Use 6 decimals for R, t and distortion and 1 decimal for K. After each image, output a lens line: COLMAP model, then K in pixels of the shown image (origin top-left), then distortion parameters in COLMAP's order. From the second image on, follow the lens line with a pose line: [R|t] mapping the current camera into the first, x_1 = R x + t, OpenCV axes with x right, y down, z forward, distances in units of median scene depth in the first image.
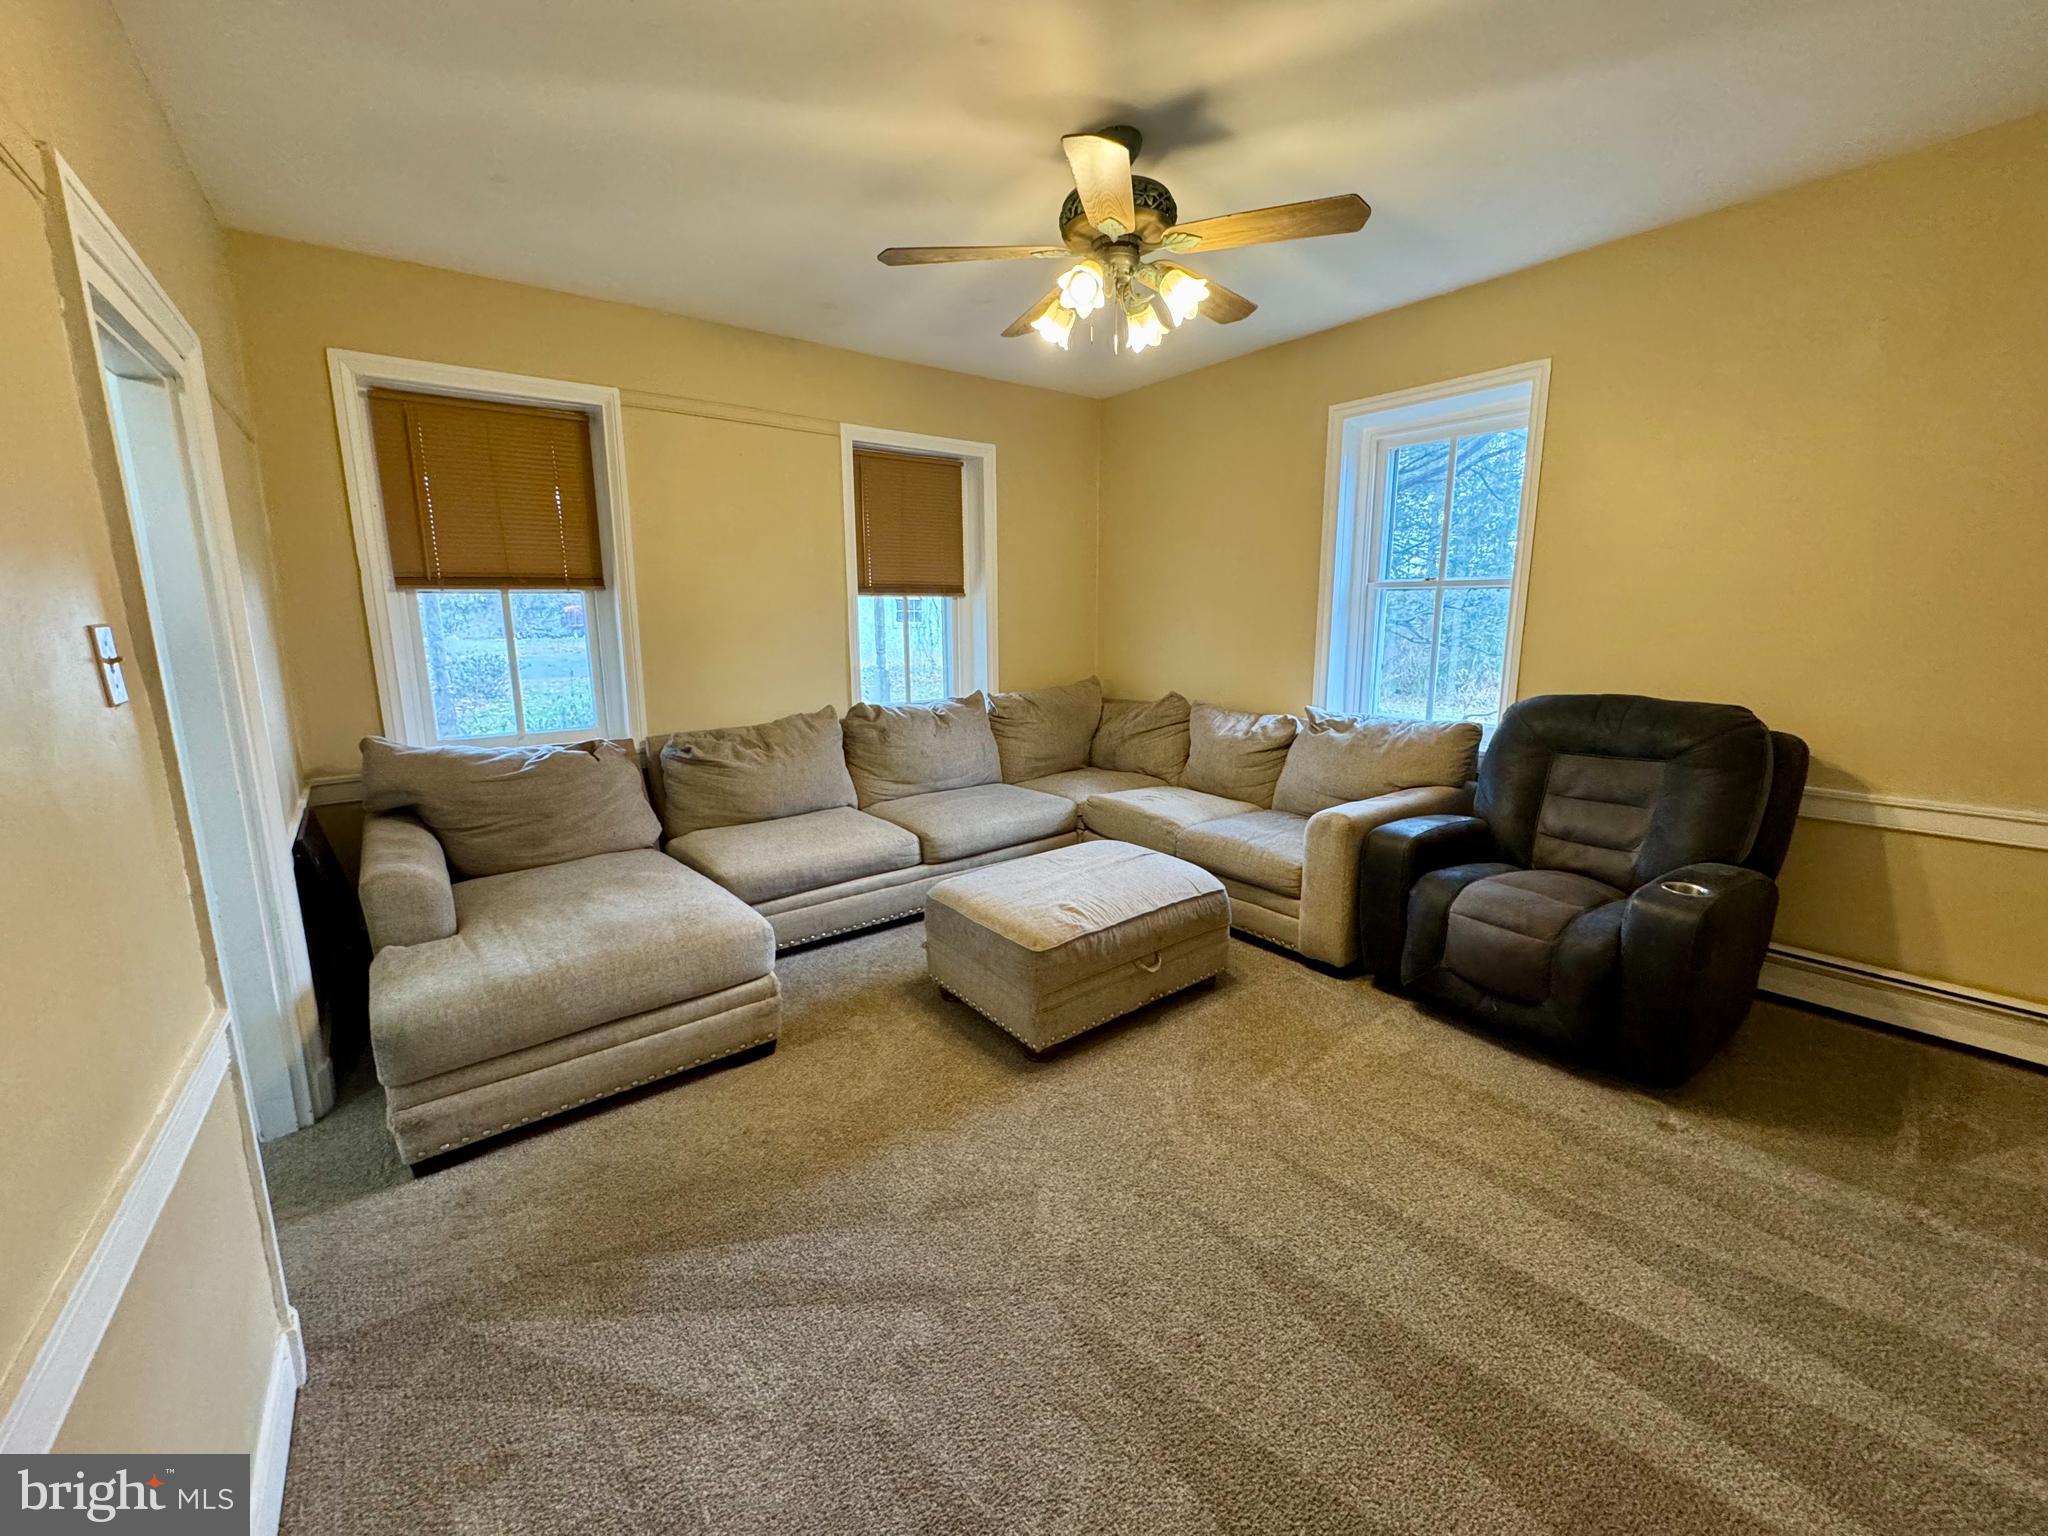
lens RADIAL K [[816.6, 0, 1023.3], [0, 816.6, 762.7], [0, 0, 1]] dist [-0.004288, 0.001031]
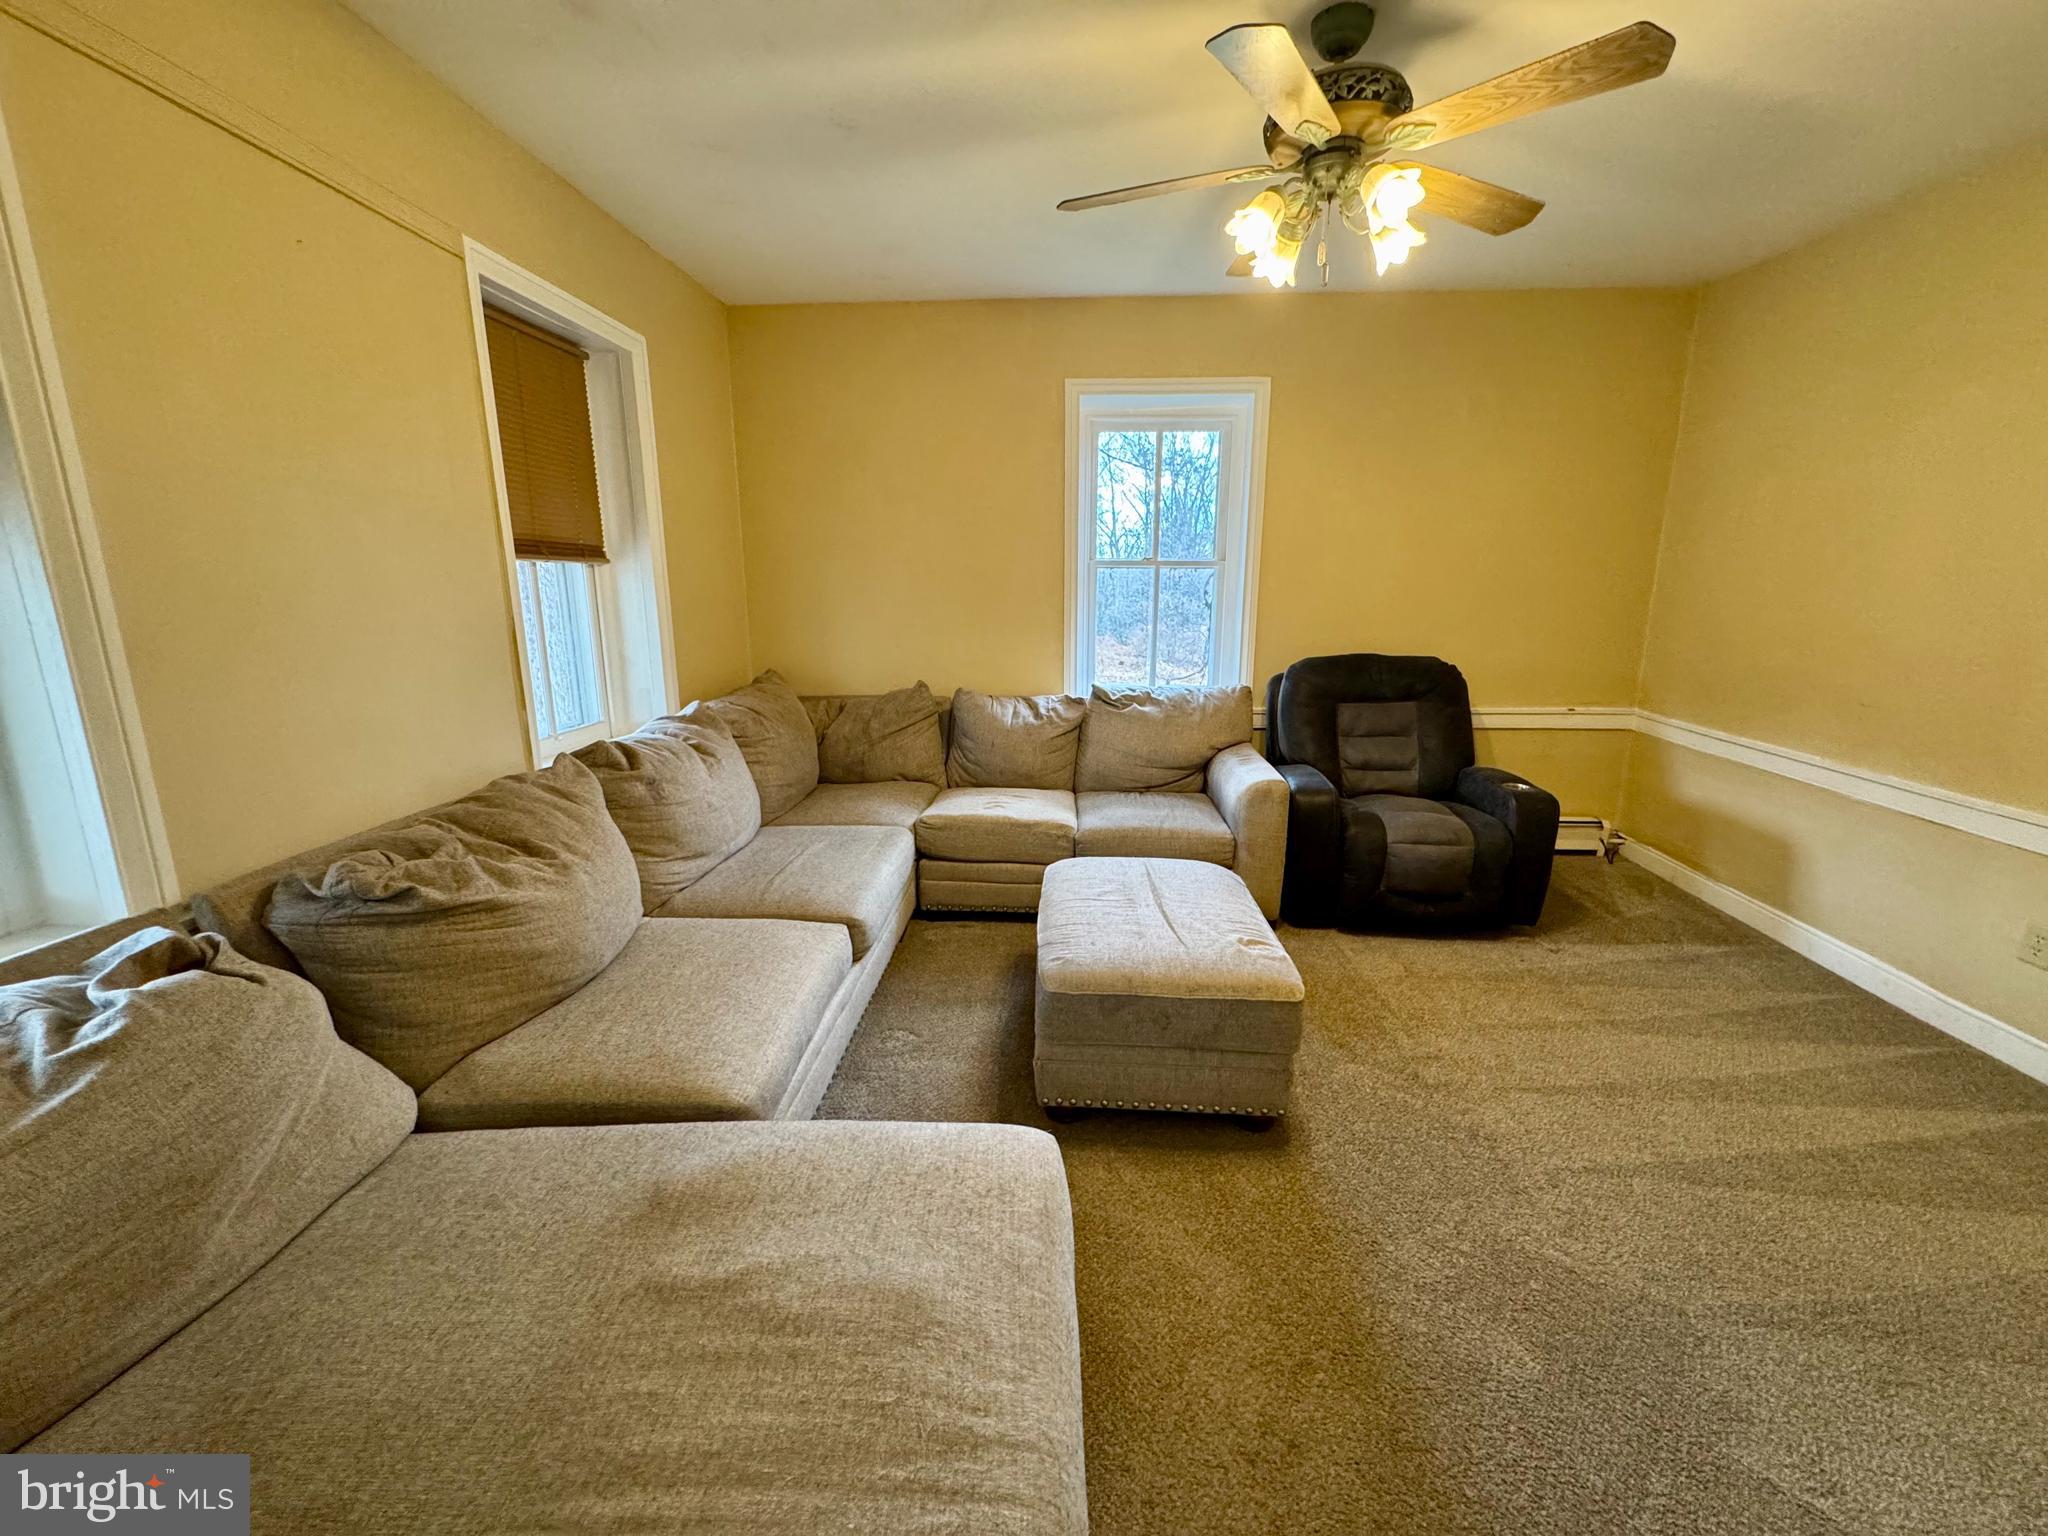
lens RADIAL K [[816.6, 0, 1020.5], [0, 816.6, 765.1], [0, 0, 1]] dist [-0.004288, 0.001031]
pose [[0.652375, -0.157705, 0.741307, -0.513895], [0.132479, 0.986781, 0.093341, -0.083451], [-0.746228, 0.037314, 0.664644, 0.445295]]
